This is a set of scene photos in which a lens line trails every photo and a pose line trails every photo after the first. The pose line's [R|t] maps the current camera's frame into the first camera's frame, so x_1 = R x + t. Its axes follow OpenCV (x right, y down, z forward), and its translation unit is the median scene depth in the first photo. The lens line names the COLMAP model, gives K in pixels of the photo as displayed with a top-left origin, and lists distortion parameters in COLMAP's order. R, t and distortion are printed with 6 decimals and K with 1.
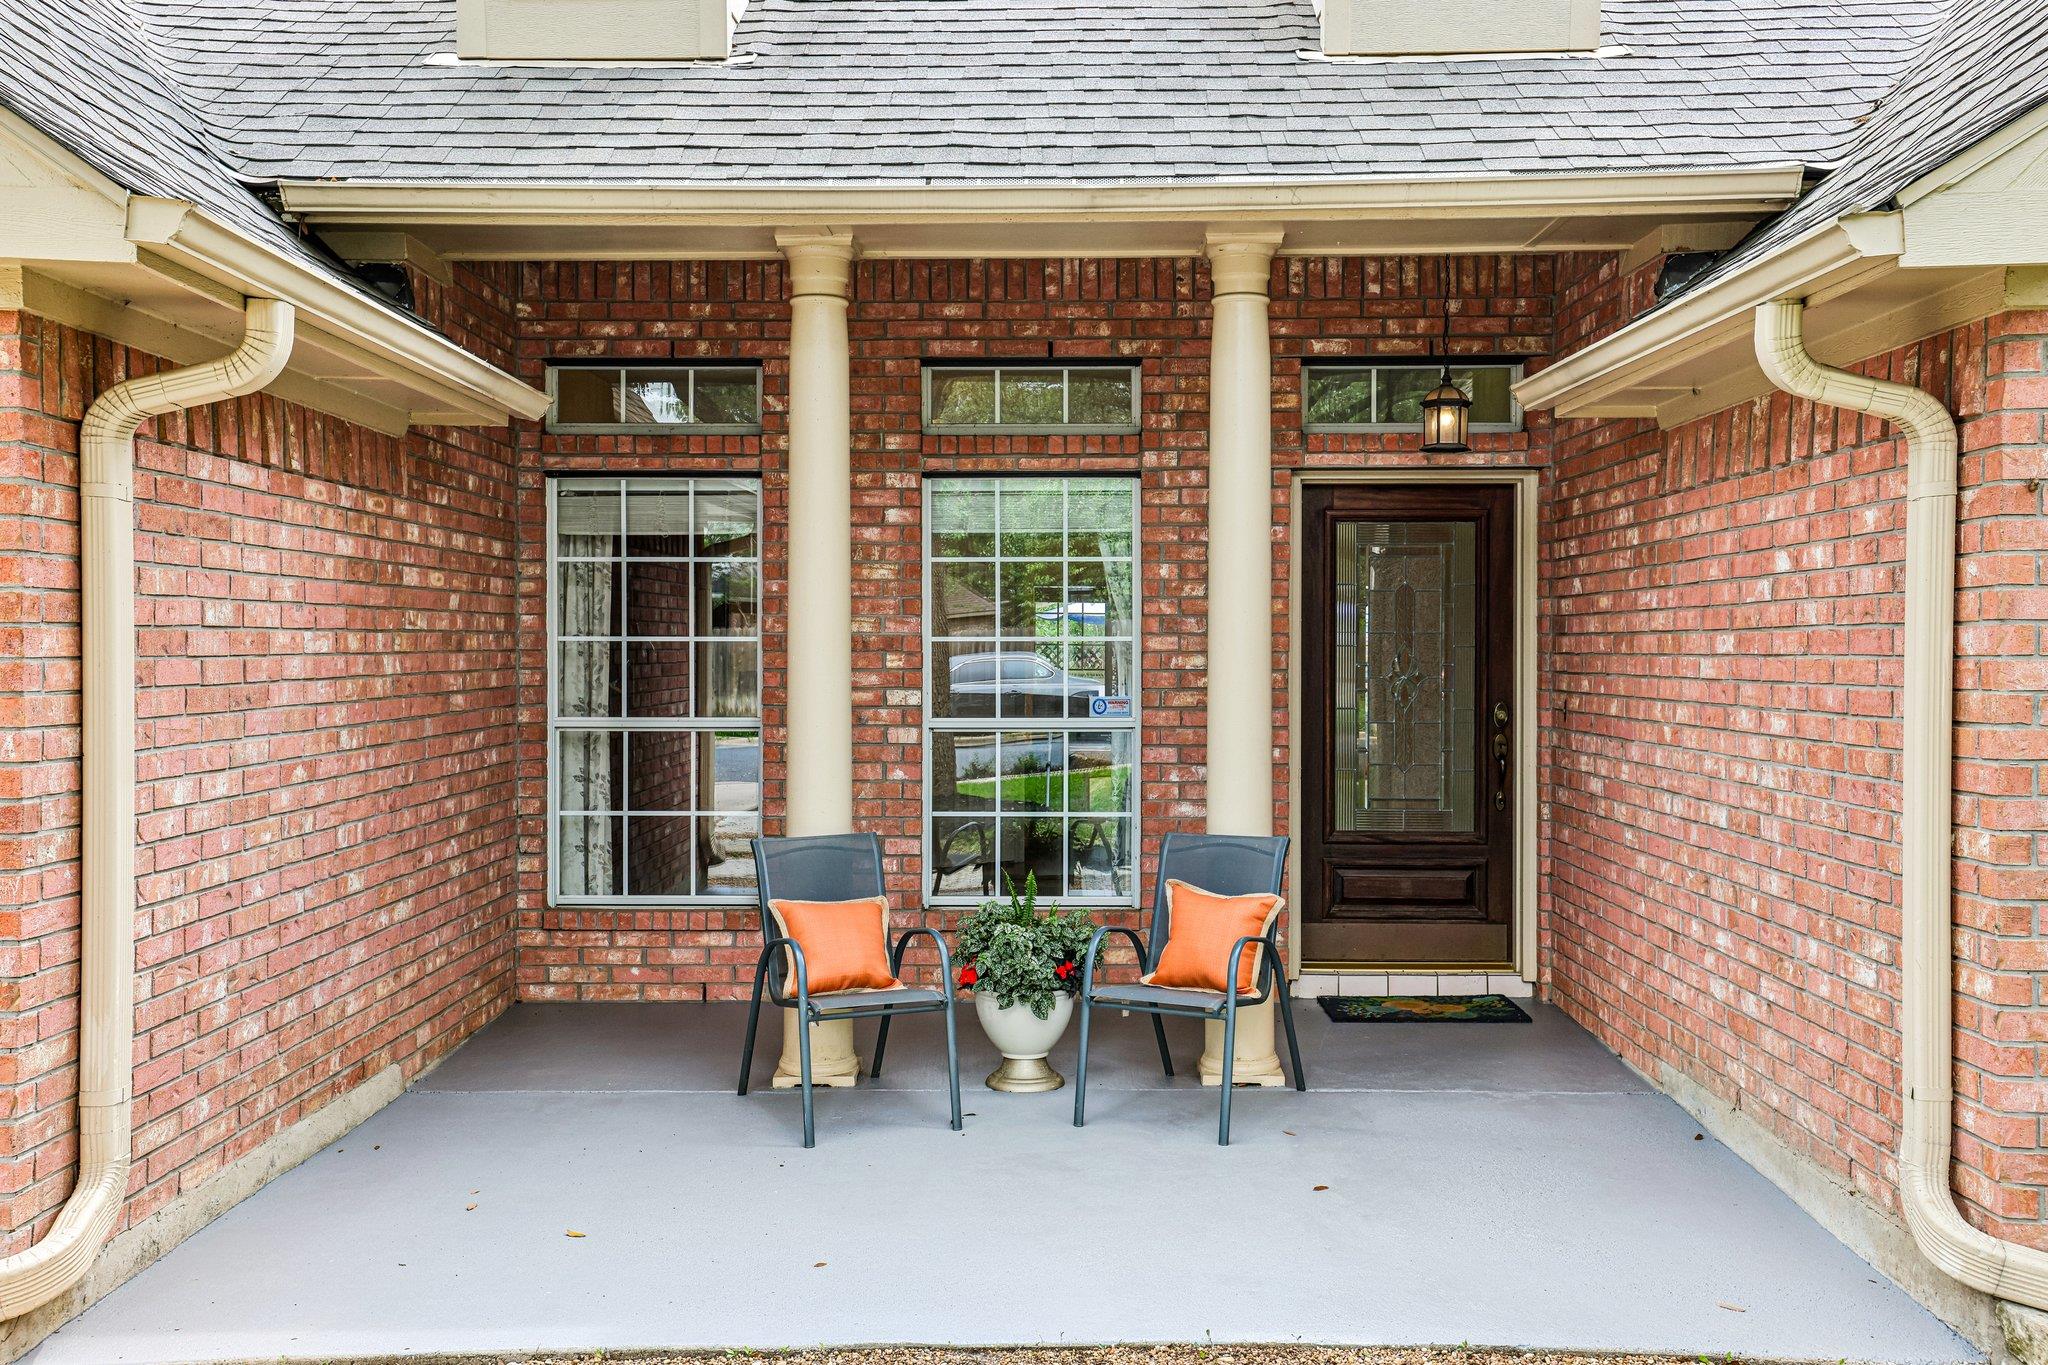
lens RADIAL K [[1964.9, 0, 1024.5], [0, 1964.9, 672.8], [0, 0, 1]] dist [0.106776, 0.000000]
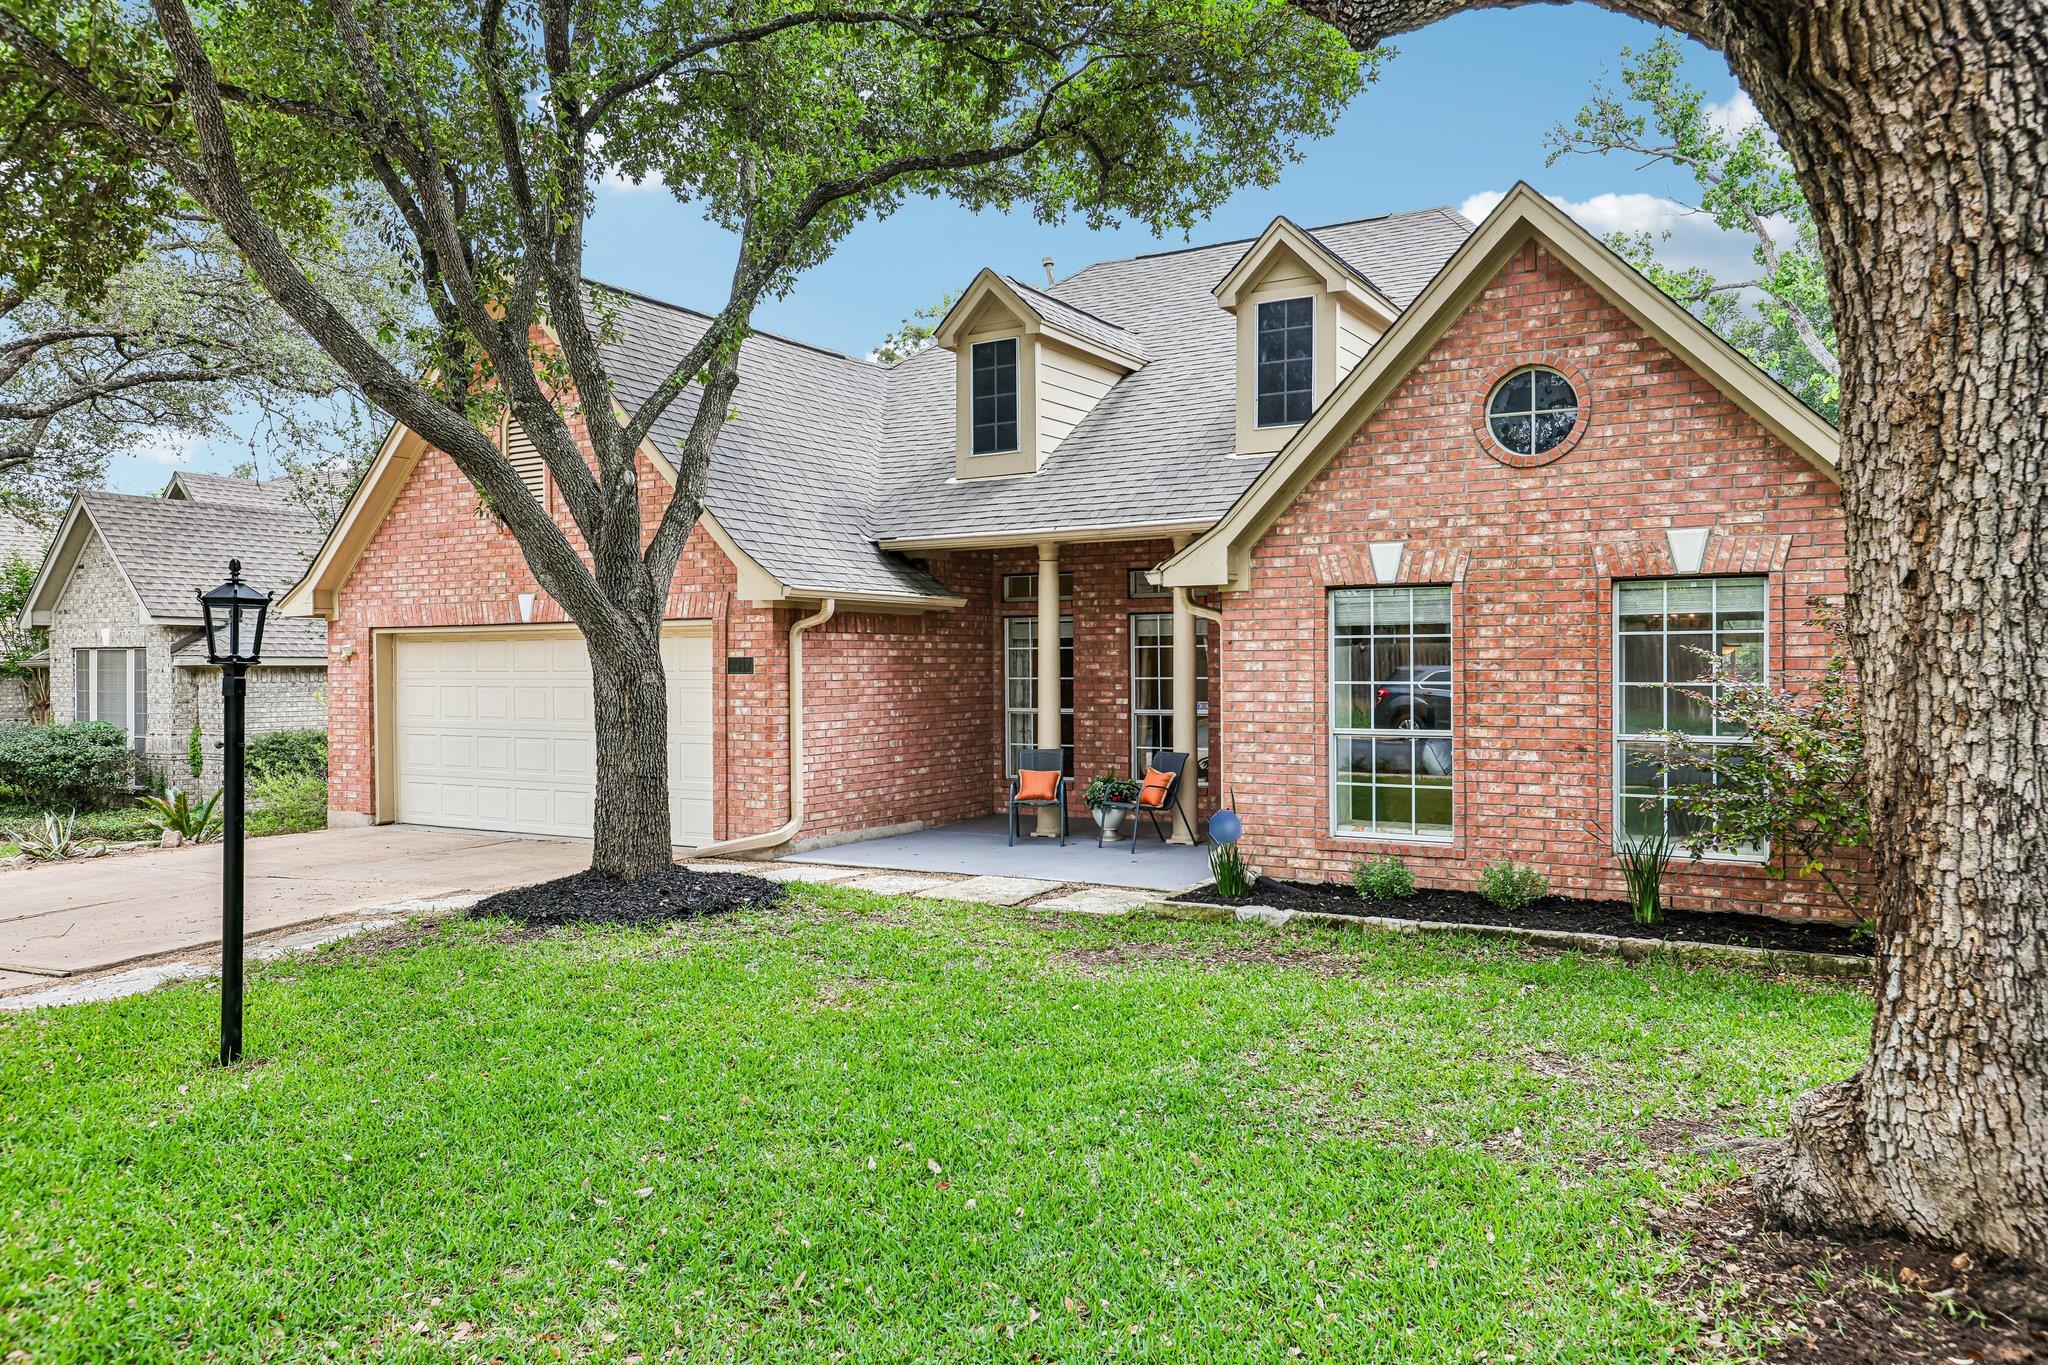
lens RADIAL K [[1529.0, 0, 1022.0], [0, 1529.0, 680.6], [0, 0, 1]] dist [-0.001627, -0.000023]
pose [[0.876175, -0.002469, -0.481987, 1.013704], [0.002354, 0.999997, -0.000844, -0.016480], [0.481988, -0.000395, 0.876178, -1.042191]]
